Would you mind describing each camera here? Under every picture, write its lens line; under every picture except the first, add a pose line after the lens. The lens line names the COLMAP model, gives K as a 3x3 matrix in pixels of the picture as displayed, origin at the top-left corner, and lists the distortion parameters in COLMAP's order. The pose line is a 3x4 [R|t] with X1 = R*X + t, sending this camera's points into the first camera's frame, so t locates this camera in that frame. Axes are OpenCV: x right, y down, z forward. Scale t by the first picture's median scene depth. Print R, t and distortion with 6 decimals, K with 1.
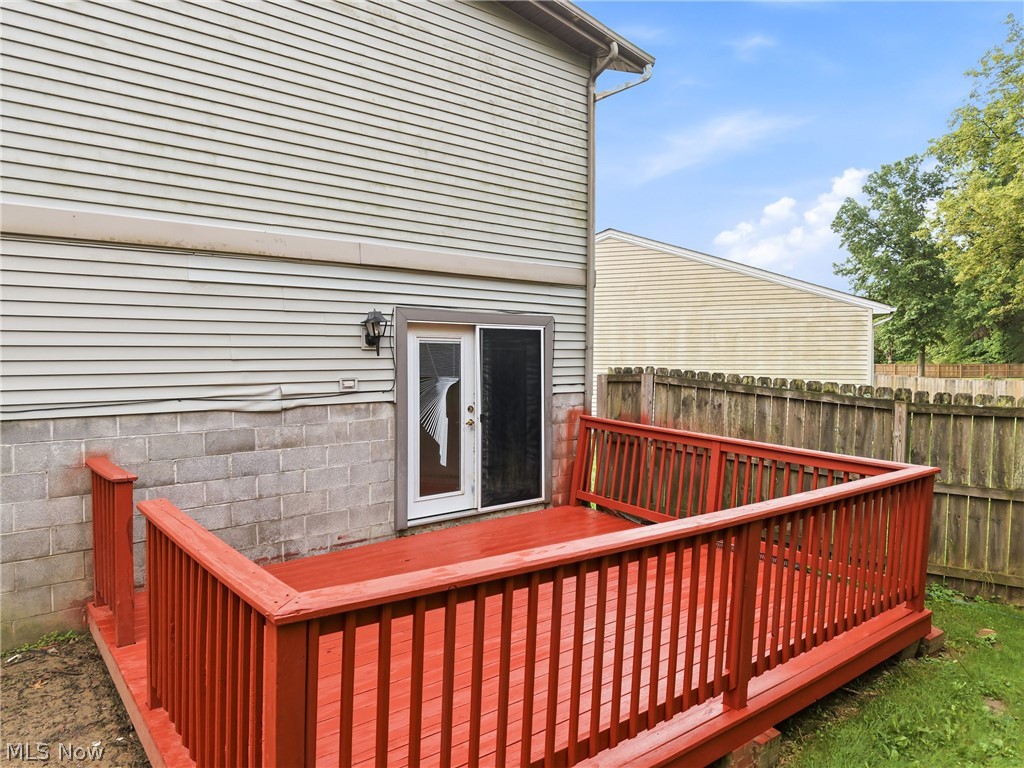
lens RADIAL K [[670.6, 0, 512.0], [0, 670.6, 384.0], [0, 0, 1]] dist [0.071701, -0.110040]
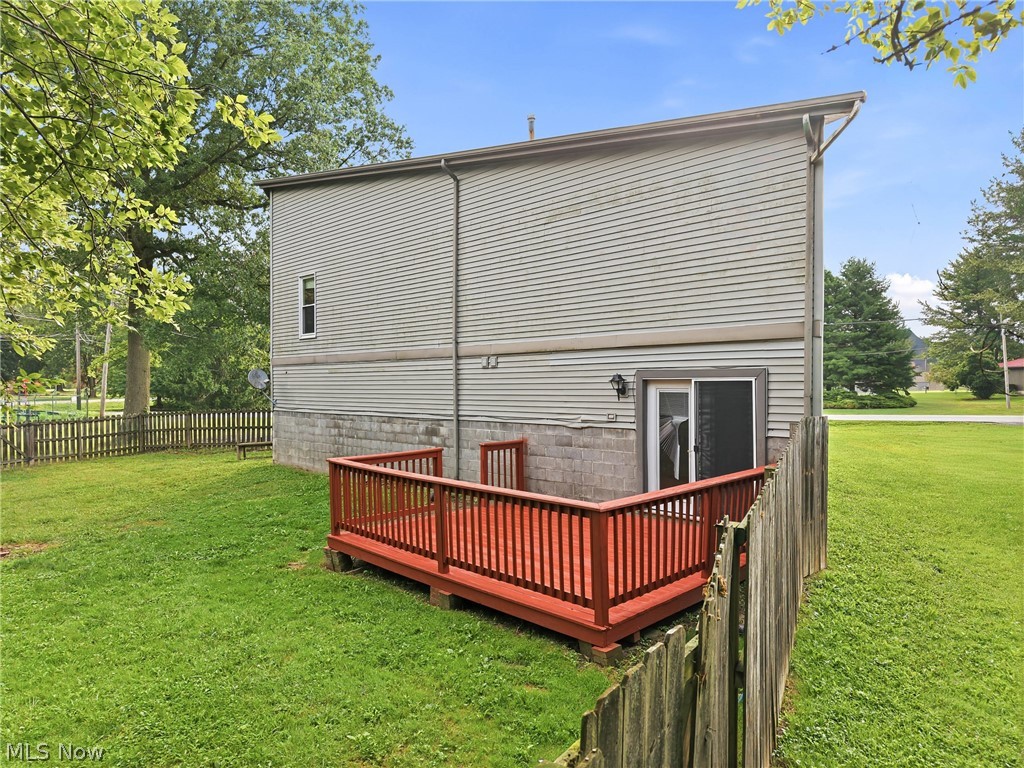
lens RADIAL K [[672.4, 0, 512.0], [0, 672.4, 384.0], [0, 0, 1]] dist [0.137961, -0.250749]
pose [[0.107231, 0.006834, -0.994211, 1.270549], [-0.026439, 0.999642, 0.004019, -0.073569], [0.993883, 0.025855, 0.107373, 0.484546]]
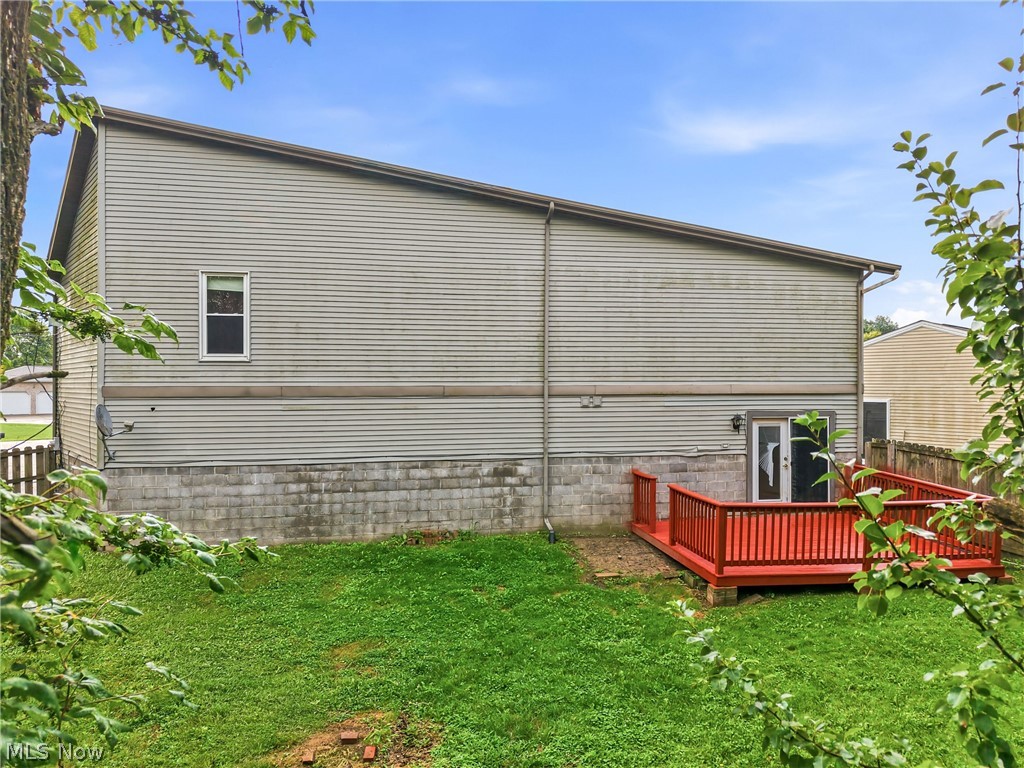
lens RADIAL K [[672.4, 0, 512.0], [0, 672.4, 384.0], [0, 0, 1]] dist [0.137961, -0.250749]
pose [[0.879610, 0.001197, -0.475695, 0.193415], [-0.017961, 0.999367, -0.030696, -0.110508], [0.475357, 0.035545, 0.879075, -1.216208]]
